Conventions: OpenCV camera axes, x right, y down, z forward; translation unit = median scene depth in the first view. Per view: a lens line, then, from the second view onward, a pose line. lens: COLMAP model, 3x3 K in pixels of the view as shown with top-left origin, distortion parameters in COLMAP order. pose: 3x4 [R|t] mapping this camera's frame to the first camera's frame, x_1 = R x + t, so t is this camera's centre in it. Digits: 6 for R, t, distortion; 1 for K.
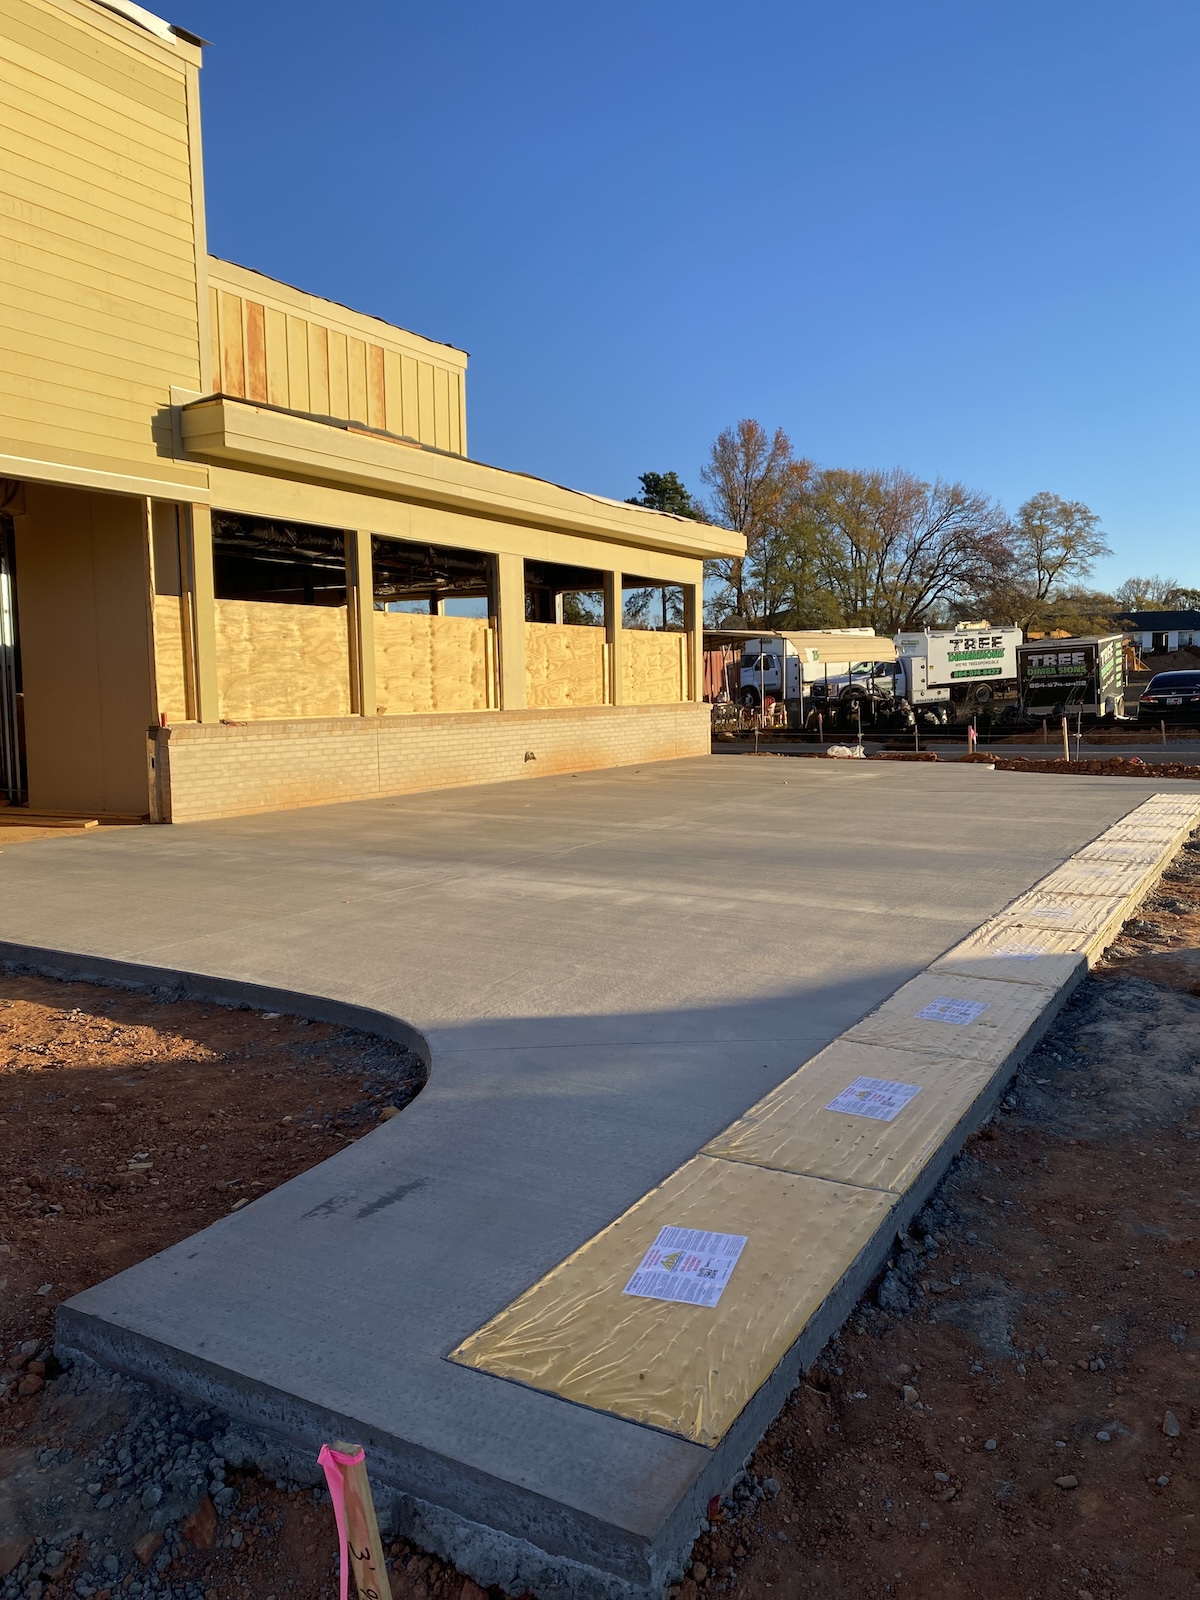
lens RADIAL K [[1222.2, 0, 600.0], [0, 1222.2, 800.0], [0, 0, 1]] dist [0.013400, 0.000686]
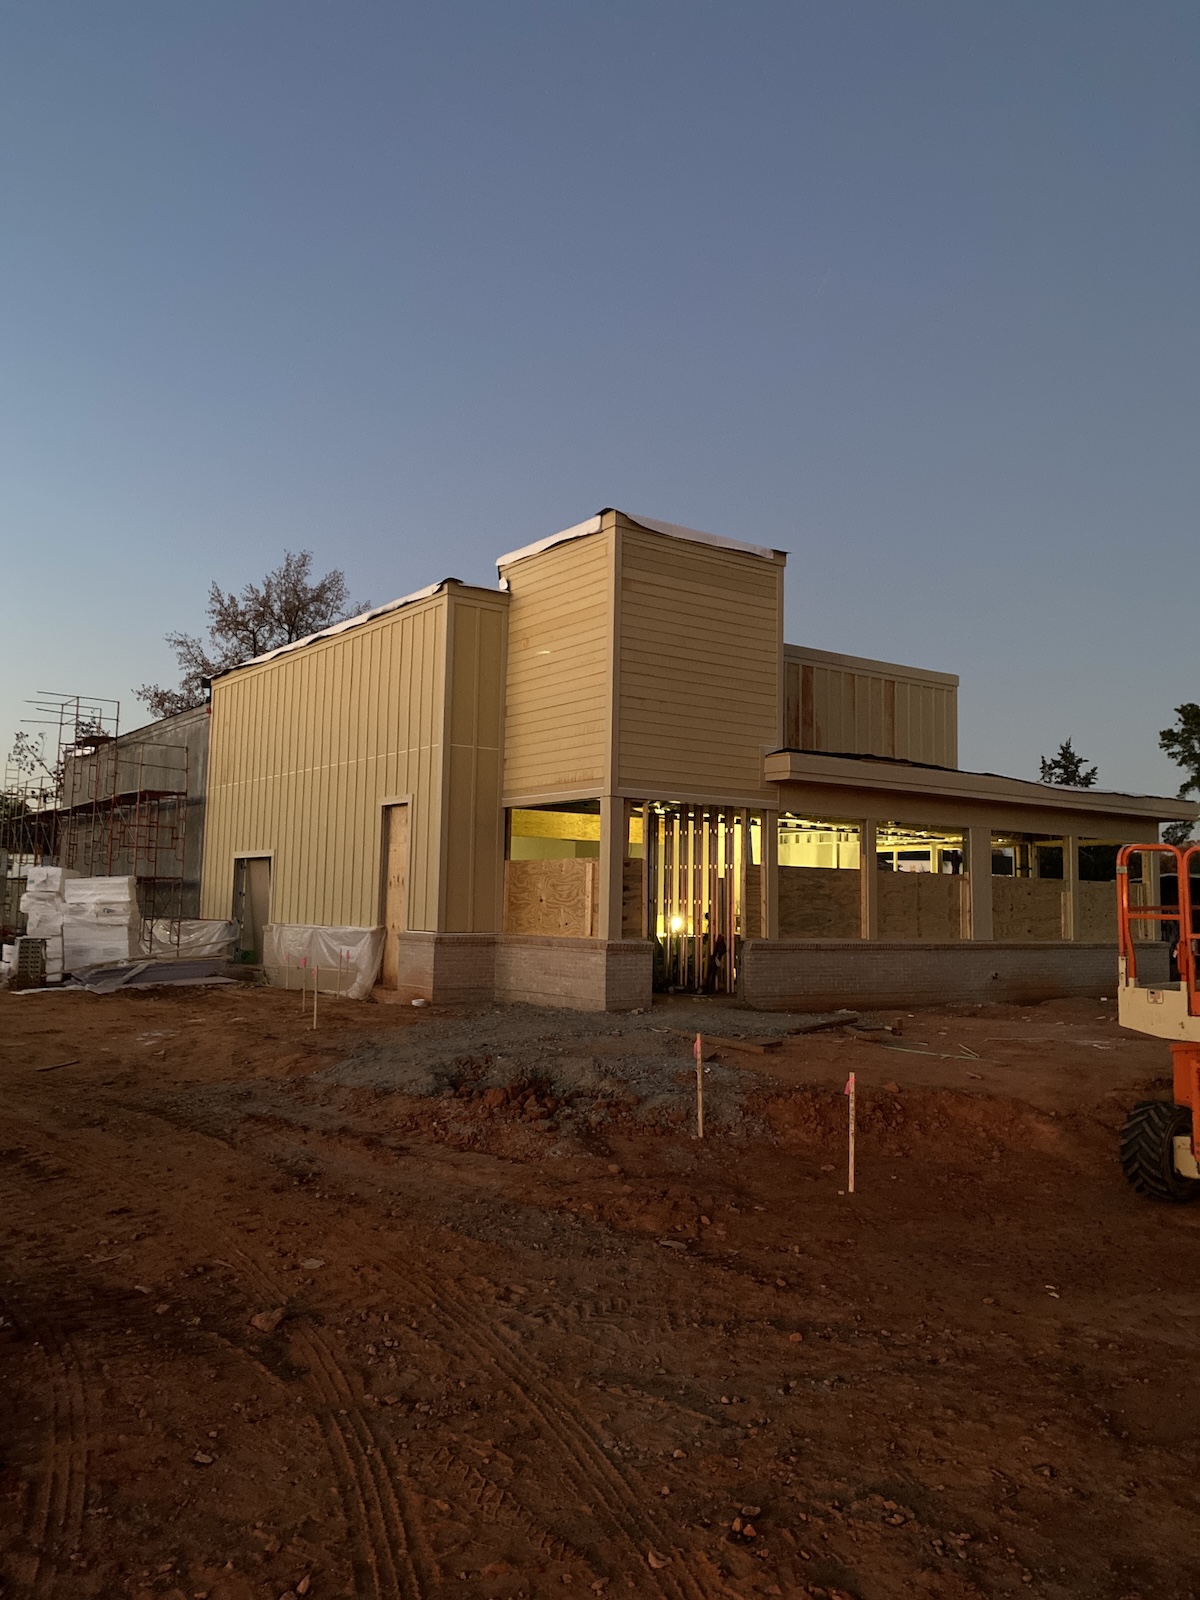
lens RADIAL K [[1222.2, 0, 600.0], [0, 1222.2, 800.0], [0, 0, 1]] dist [0.013400, 0.000686]
pose [[0.911653, 0.001371, -0.410958, 0.129330], [-0.074541, 0.983959, -0.162077, 0.031857], [0.404143, 0.178391, 0.897131, -0.534905]]
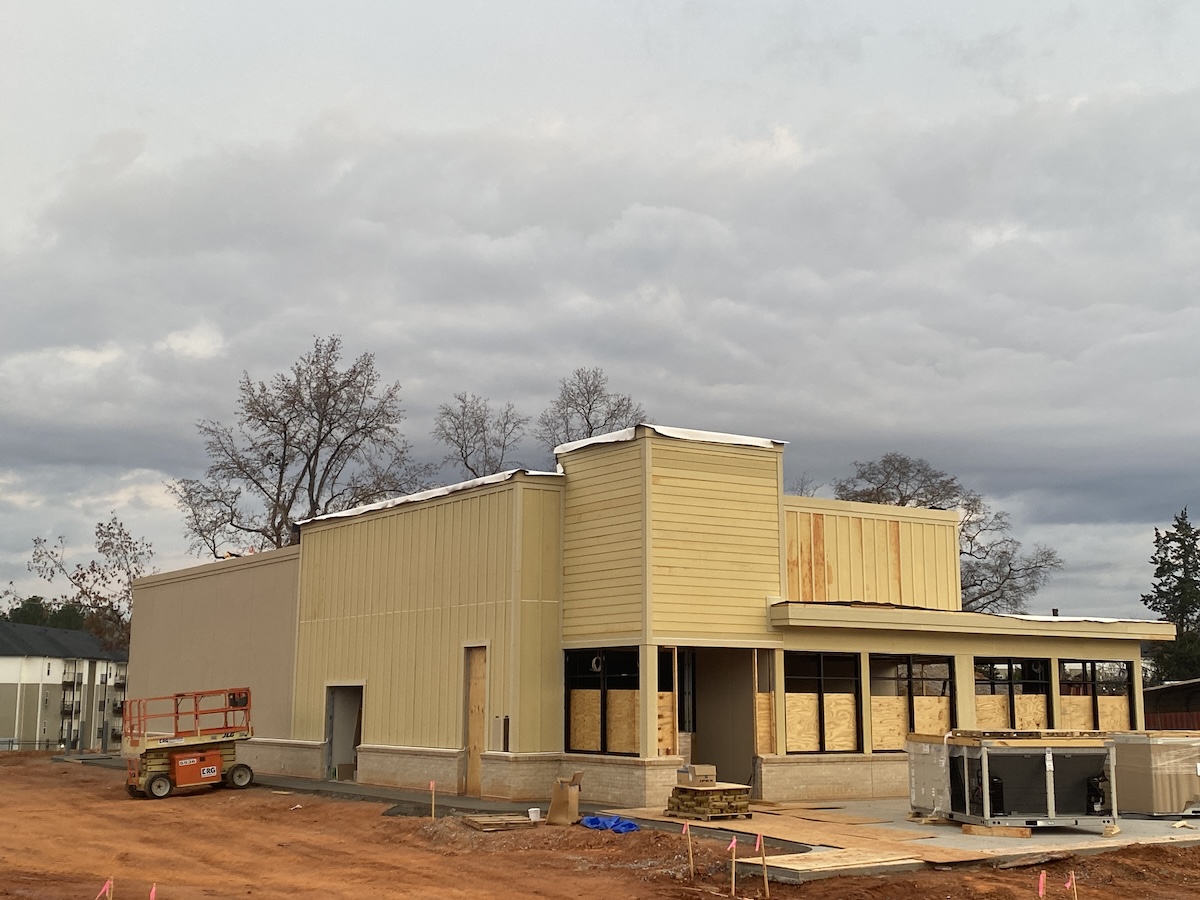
lens RADIAL K [[1512.0, 0, 581.4], [0, 1512.0, 417.7], [0, 0, 1]] dist [0.087452, -0.008513]
pose [[0.888864, -0.063249, -0.453785, 0.523116], [-0.060079, 0.965784, -0.252294, 0.048908], [0.454215, 0.251518, 0.854650, -1.335274]]
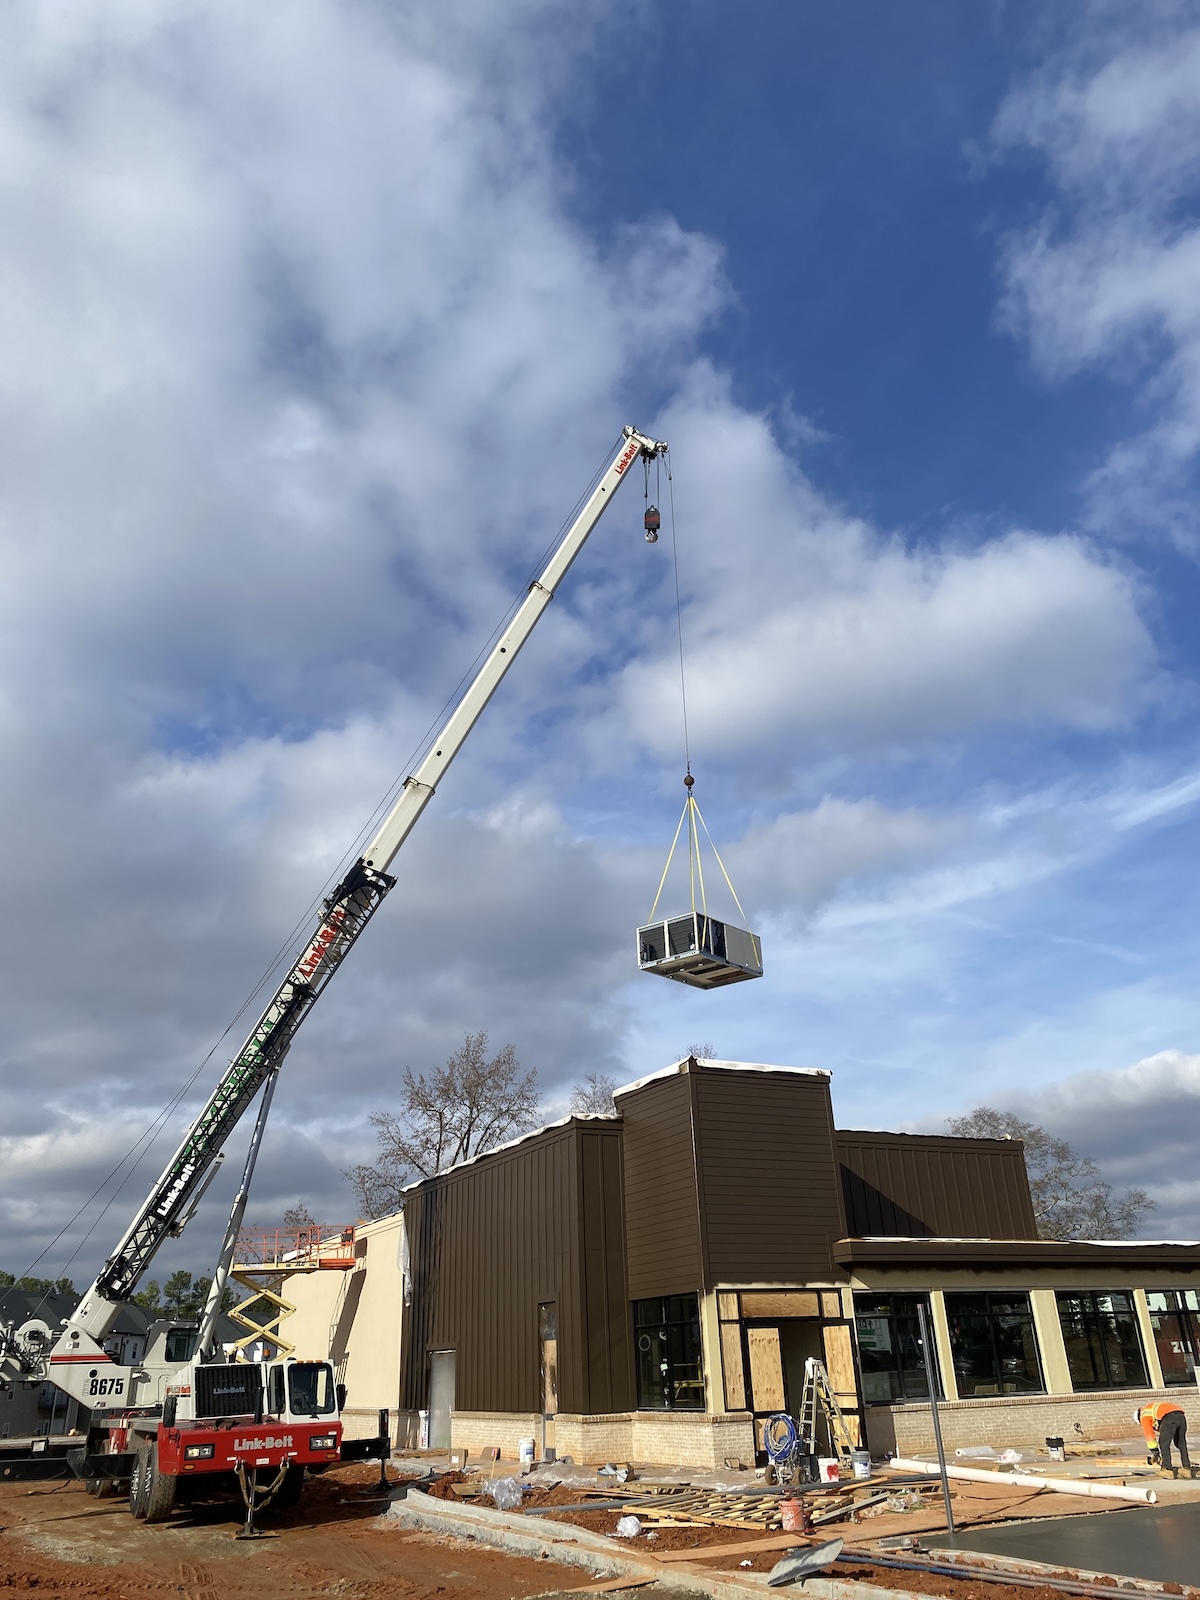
lens RADIAL K [[1222.2, 0, 600.0], [0, 1222.2, 800.0], [0, 0, 1]] dist [0.013400, 0.000686]
pose [[0.832302, -0.243143, -0.498152, 0.505219], [-0.029778, 0.877759, -0.478177, 0.034860], [0.553523, 0.412821, 0.723320, -0.955887]]
